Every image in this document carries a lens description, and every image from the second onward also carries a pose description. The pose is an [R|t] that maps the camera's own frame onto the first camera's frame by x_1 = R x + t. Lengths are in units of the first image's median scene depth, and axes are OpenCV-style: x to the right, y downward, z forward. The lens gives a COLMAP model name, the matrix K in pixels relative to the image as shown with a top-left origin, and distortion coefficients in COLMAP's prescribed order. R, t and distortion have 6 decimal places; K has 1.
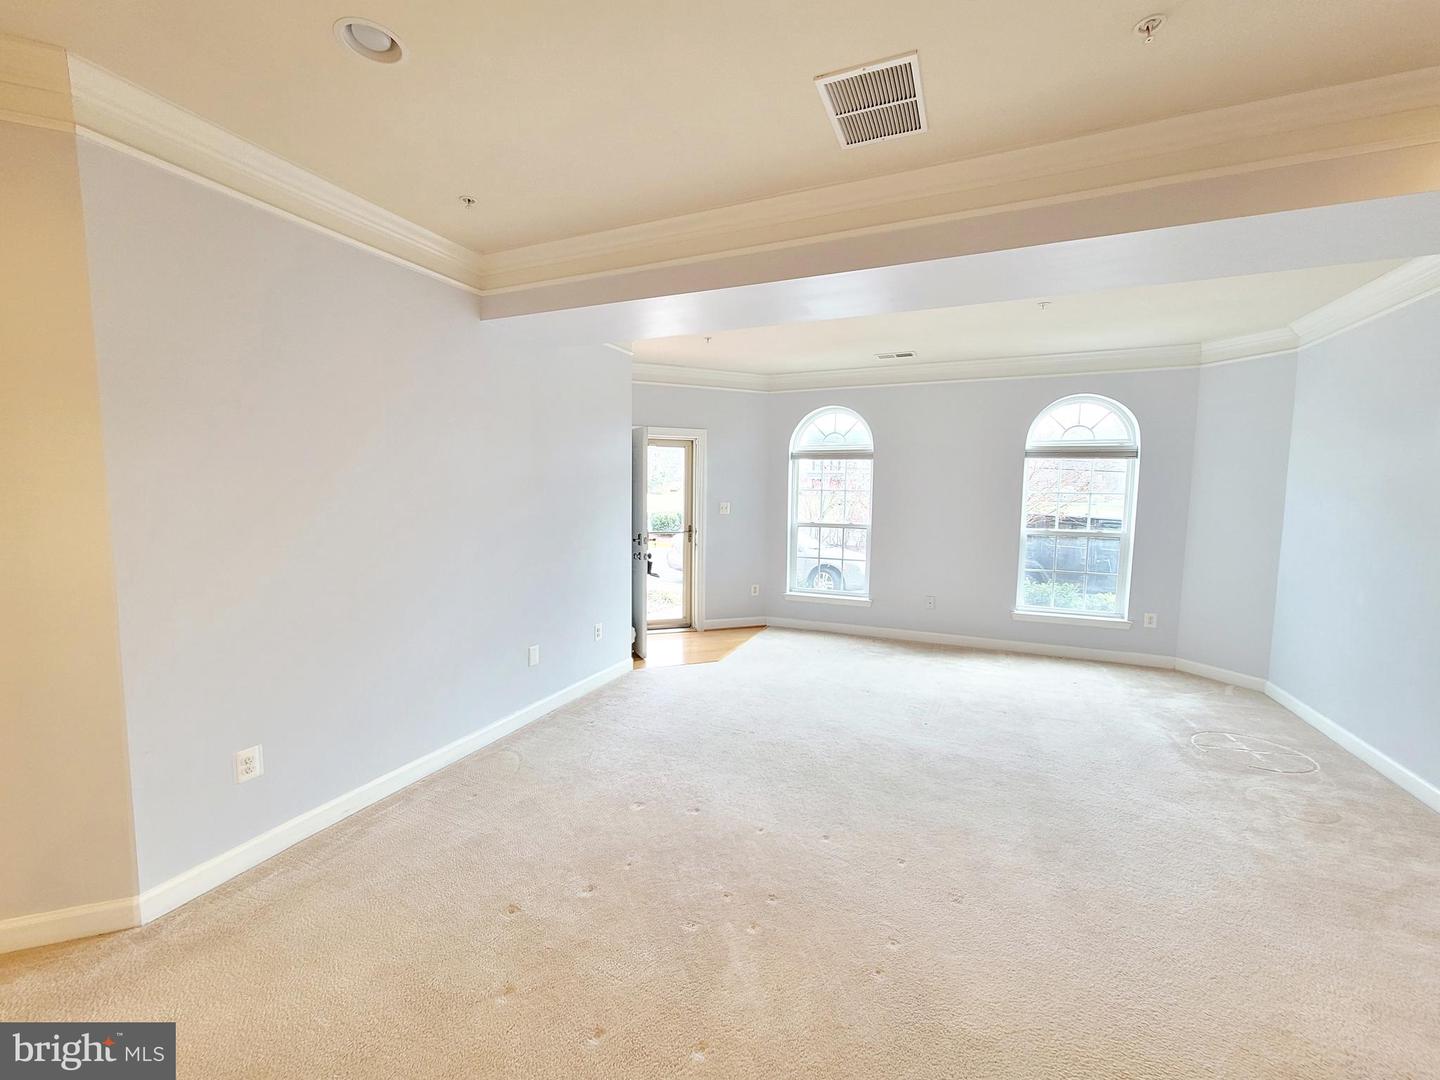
lens RADIAL K [[586.8, 0, 718.3], [0, 586.8, 535.8], [0, 0, 1]] dist [-0.001586, 0.002199]
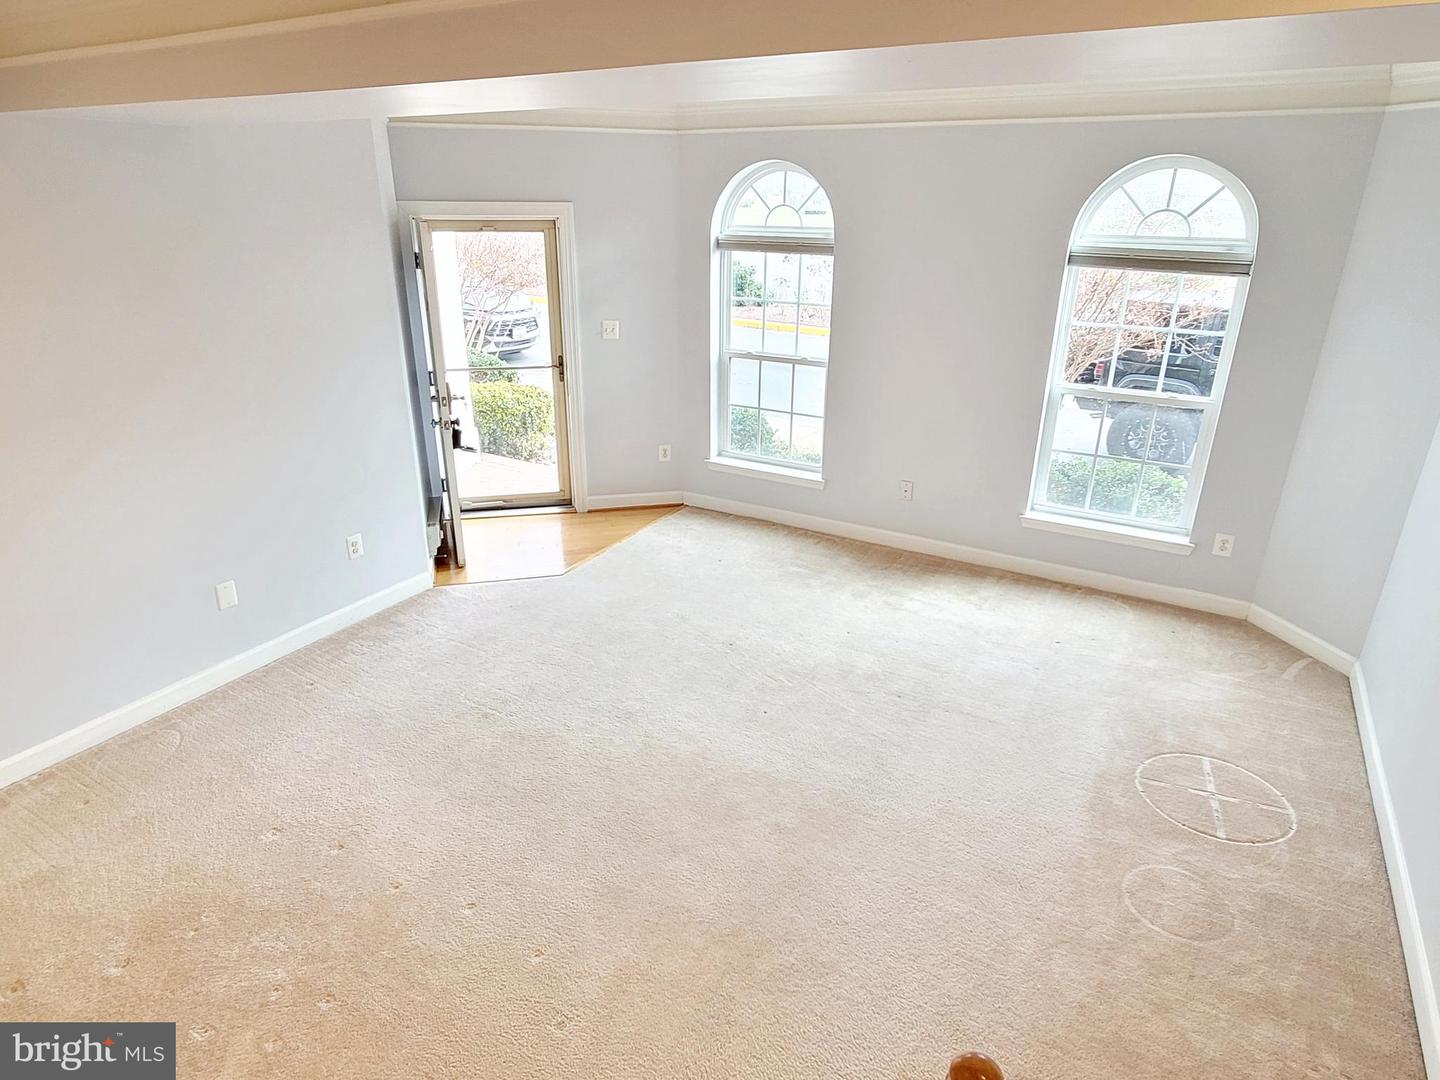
lens RADIAL K [[864.1, 0, 718.1], [0, 864.1, 529.9], [0, 0, 1]] dist [0.000161, 0.003505]
pose [[0.993121, 0.039093, -0.110374, 0.288906], [-0.005823, 0.957943, 0.286900, -0.130887], [0.116948, -0.284284, 0.951581, 0.054198]]
